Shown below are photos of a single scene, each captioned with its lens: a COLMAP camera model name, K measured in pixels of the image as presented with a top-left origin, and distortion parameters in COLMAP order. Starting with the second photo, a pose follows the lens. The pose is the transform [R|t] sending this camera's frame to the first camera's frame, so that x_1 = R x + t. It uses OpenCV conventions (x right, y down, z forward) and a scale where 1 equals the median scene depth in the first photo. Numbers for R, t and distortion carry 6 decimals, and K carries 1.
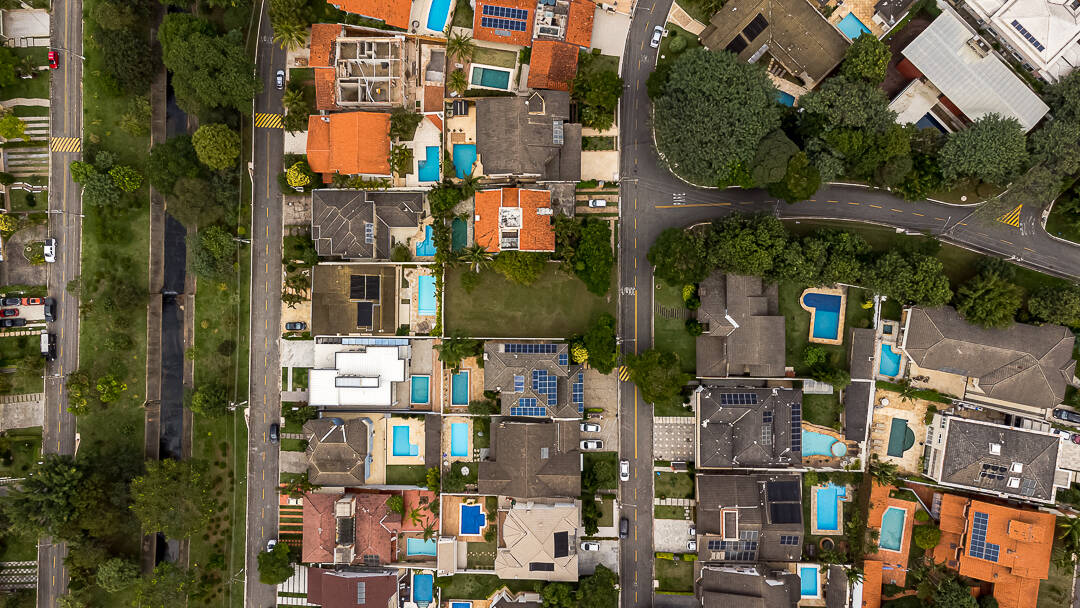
lens RADIAL K [[806.7, 0, 539.3], [0, 806.7, 300.2], [0, 0, 1]] dist [0.027930, 0.043550]
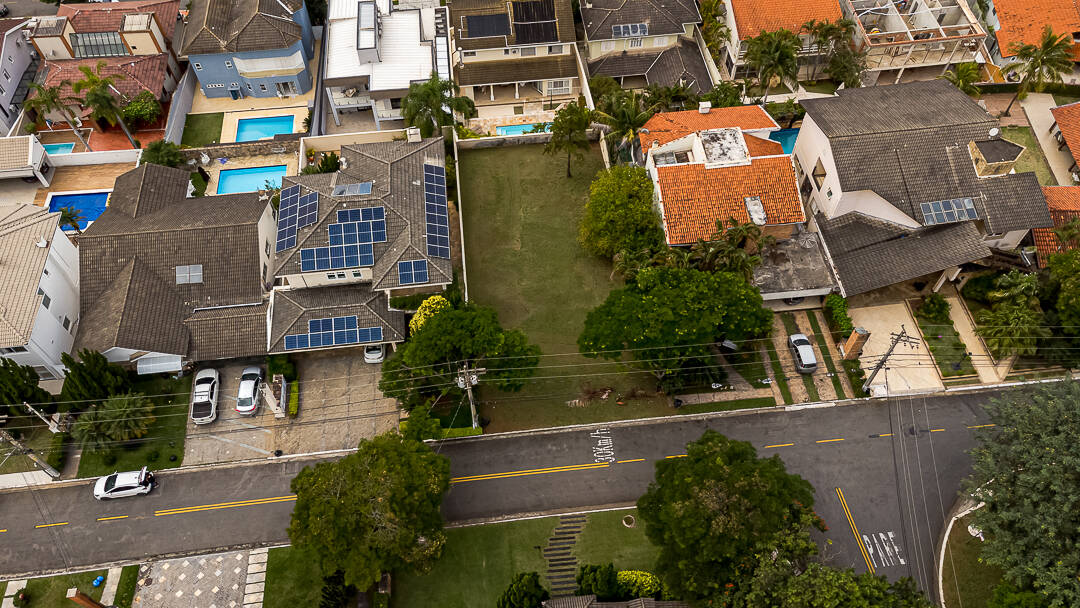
lens RADIAL K [[798.1, 0, 536.9], [0, 798.1, 302.7], [0, 0, 1]] dist [0.034400, 0.002608]
pose [[0.115655, 0.834619, -0.538549, 0.253855], [-0.993063, 0.108743, -0.044737, 0.029501], [0.021225, 0.539987, 0.841405, 0.636995]]
